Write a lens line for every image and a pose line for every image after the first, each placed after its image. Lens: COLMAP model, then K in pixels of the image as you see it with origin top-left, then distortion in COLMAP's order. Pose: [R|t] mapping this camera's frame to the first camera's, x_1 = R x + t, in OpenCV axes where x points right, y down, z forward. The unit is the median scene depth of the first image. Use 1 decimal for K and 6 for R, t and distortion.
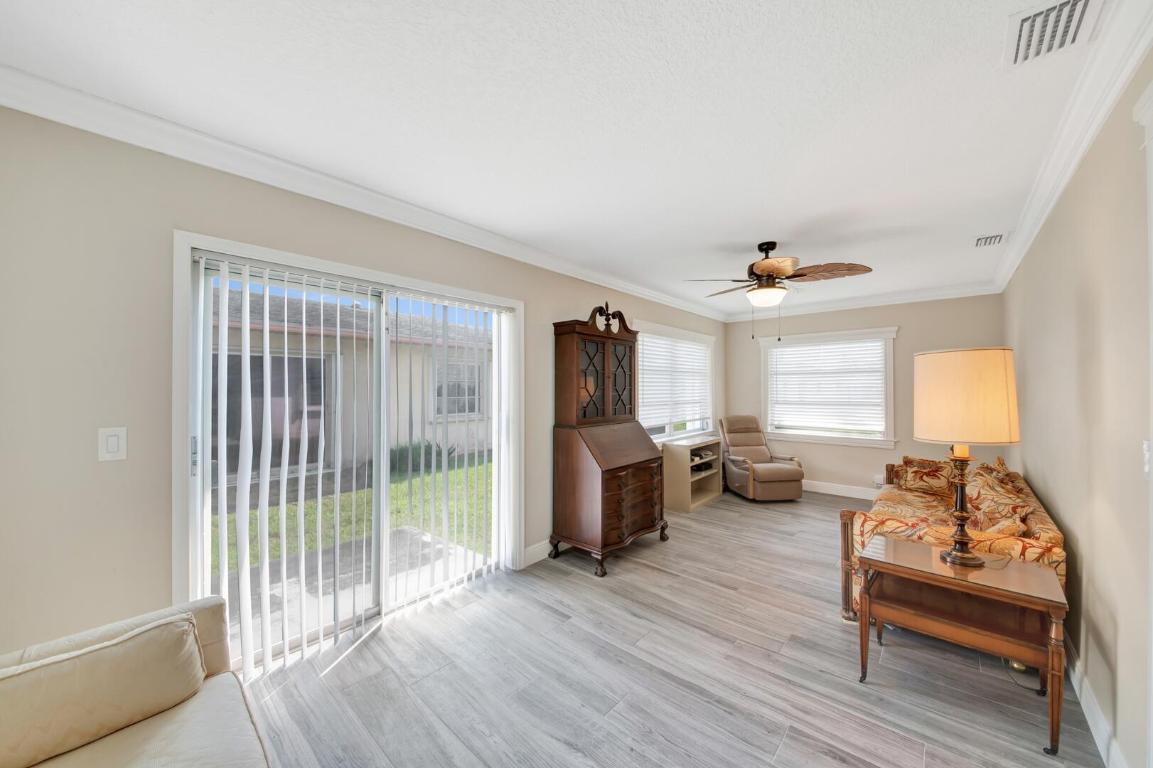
lens RADIAL K [[408.3, 0, 571.7], [0, 408.3, 390.3], [0, 0, 1]] dist [-0.001980, -0.008159]
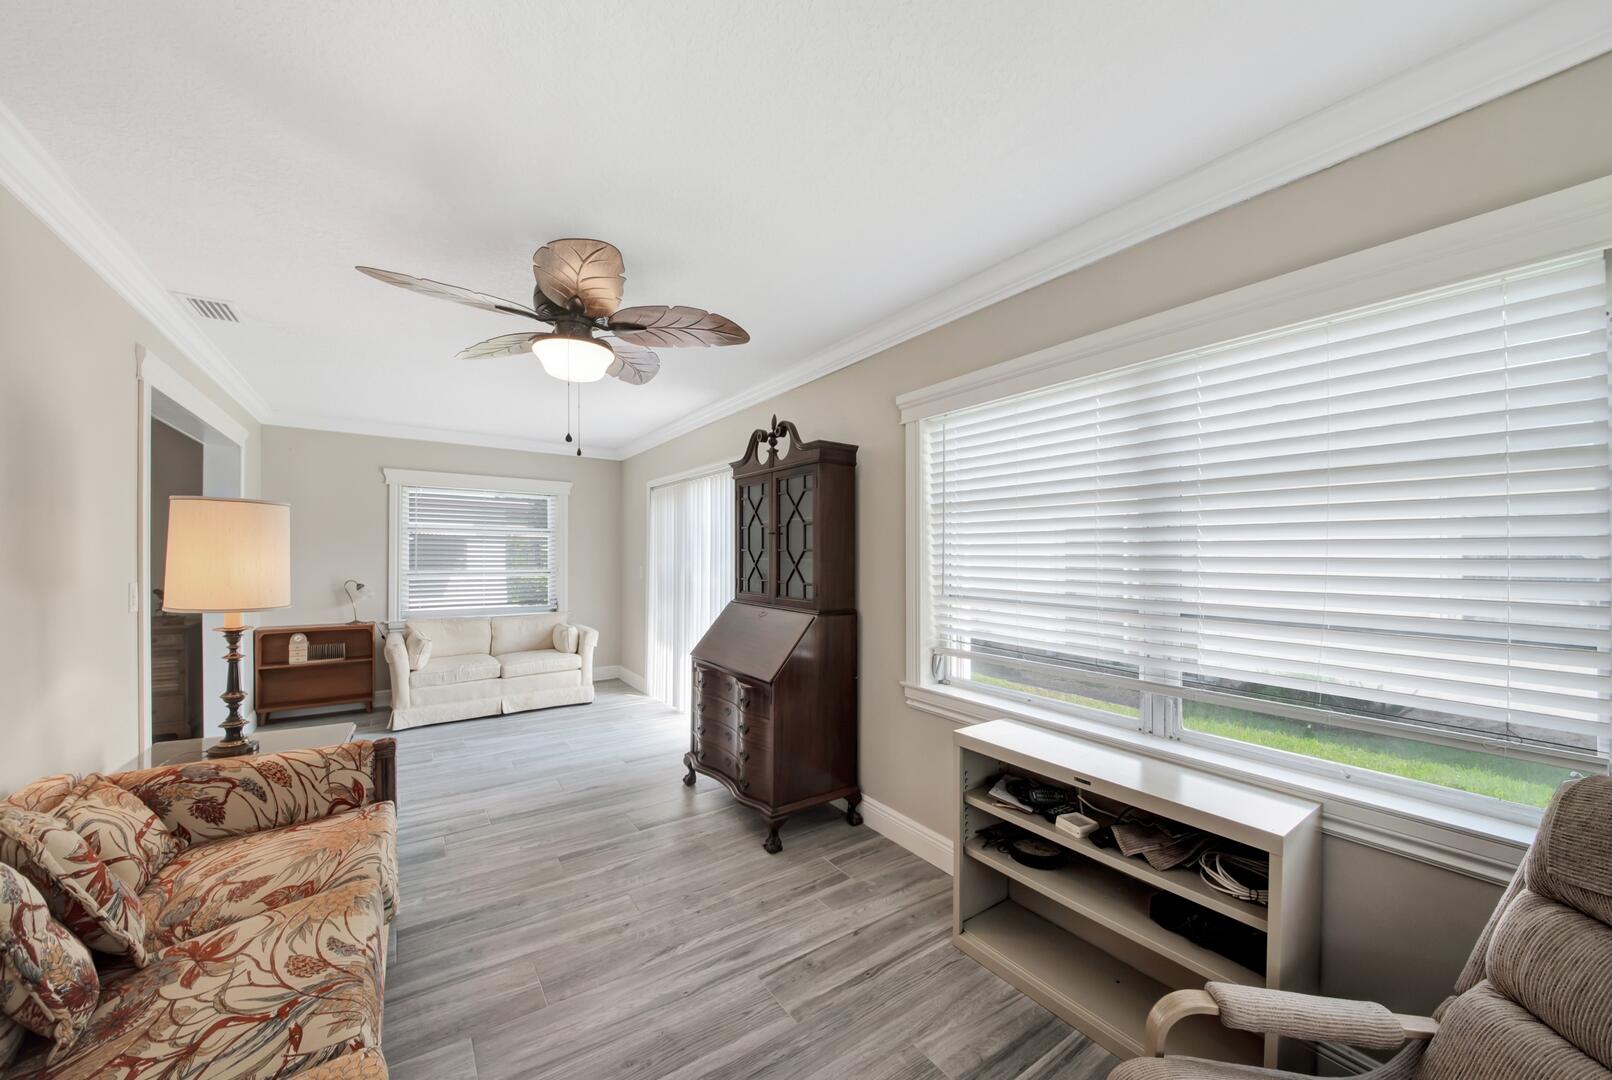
lens RADIAL K [[570.8, 0, 799.3], [0, 570.8, 548.8], [0, 0, 1]] dist [-0.001980, -0.008159]
pose [[-0.221371, 0.002975, -0.975185, 0.946840], [-0.001066, 0.999994, 0.003293, -0.011935], [0.975189, 0.001769, -0.221366, 1.232347]]
